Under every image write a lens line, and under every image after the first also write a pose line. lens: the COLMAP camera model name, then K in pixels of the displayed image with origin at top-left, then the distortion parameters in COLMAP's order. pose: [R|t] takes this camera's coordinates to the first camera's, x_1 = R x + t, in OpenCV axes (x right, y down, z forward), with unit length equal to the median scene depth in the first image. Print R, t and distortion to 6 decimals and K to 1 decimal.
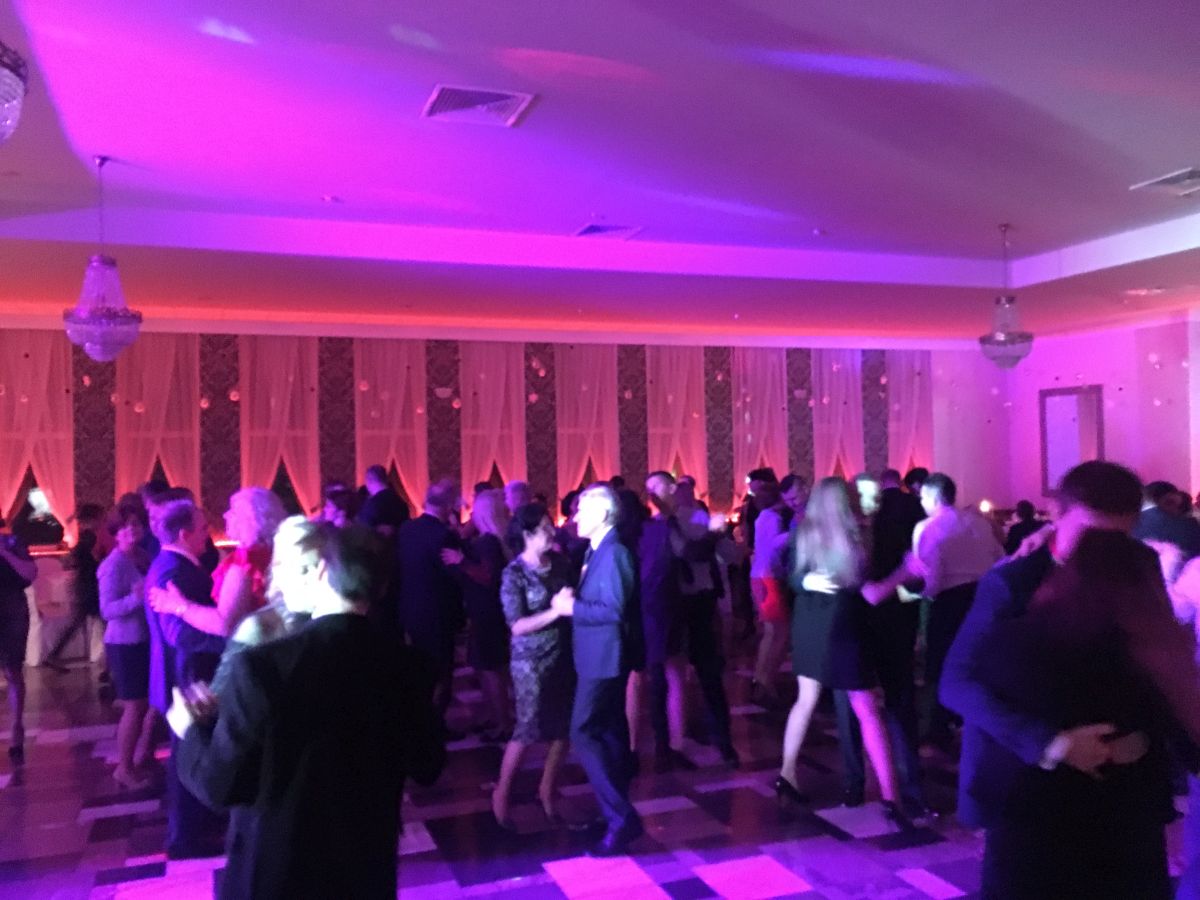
lens RADIAL K [[1020.3, 0, 600.0], [0, 1020.3, 450.0], [0, 0, 1]] dist [0.098118, -0.161854]
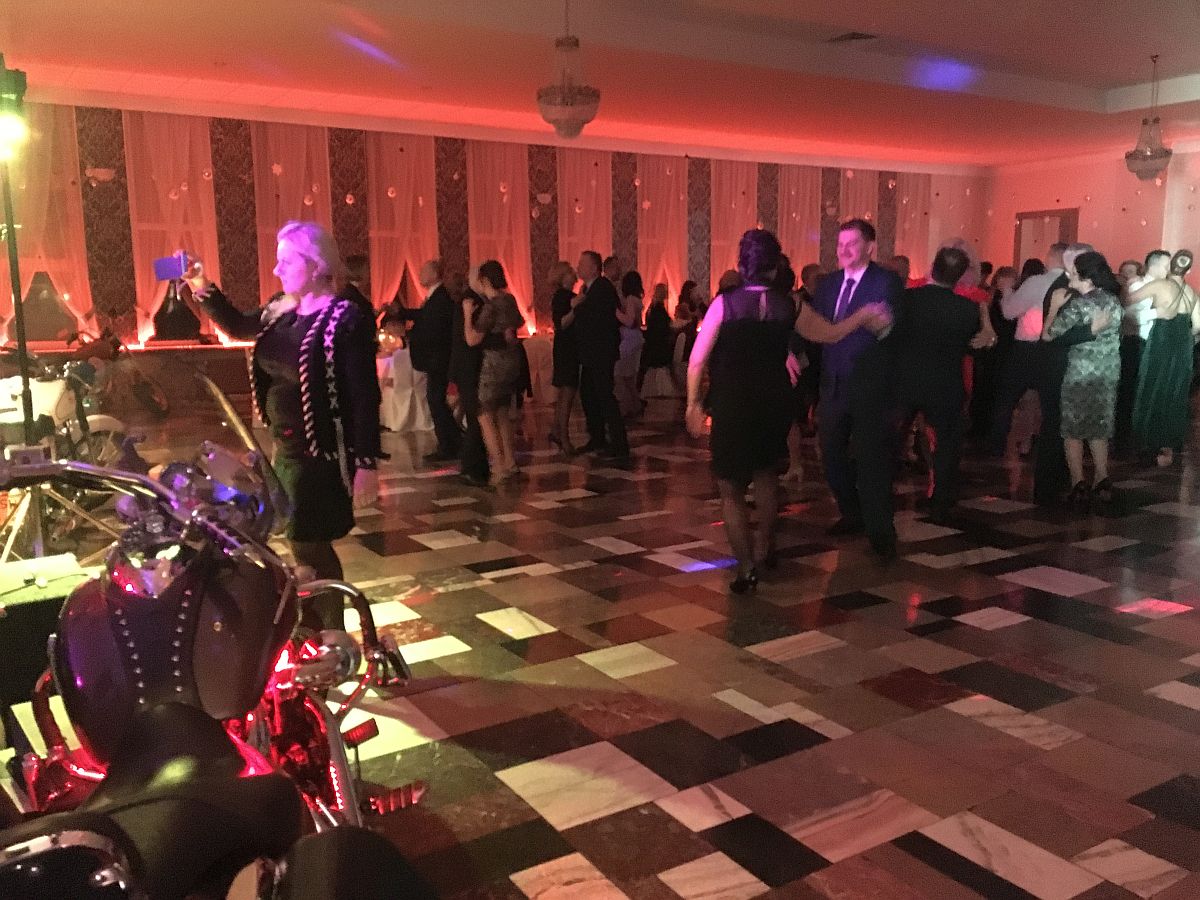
lens RADIAL K [[1020.3, 0, 600.0], [0, 1020.3, 450.0], [0, 0, 1]] dist [0.098118, -0.161854]
pose [[0.977943, -0.021802, 0.207731, -0.335562], [-0.010941, 0.987825, 0.155181, 0.035354], [-0.208585, -0.154031, 0.965799, -0.054407]]
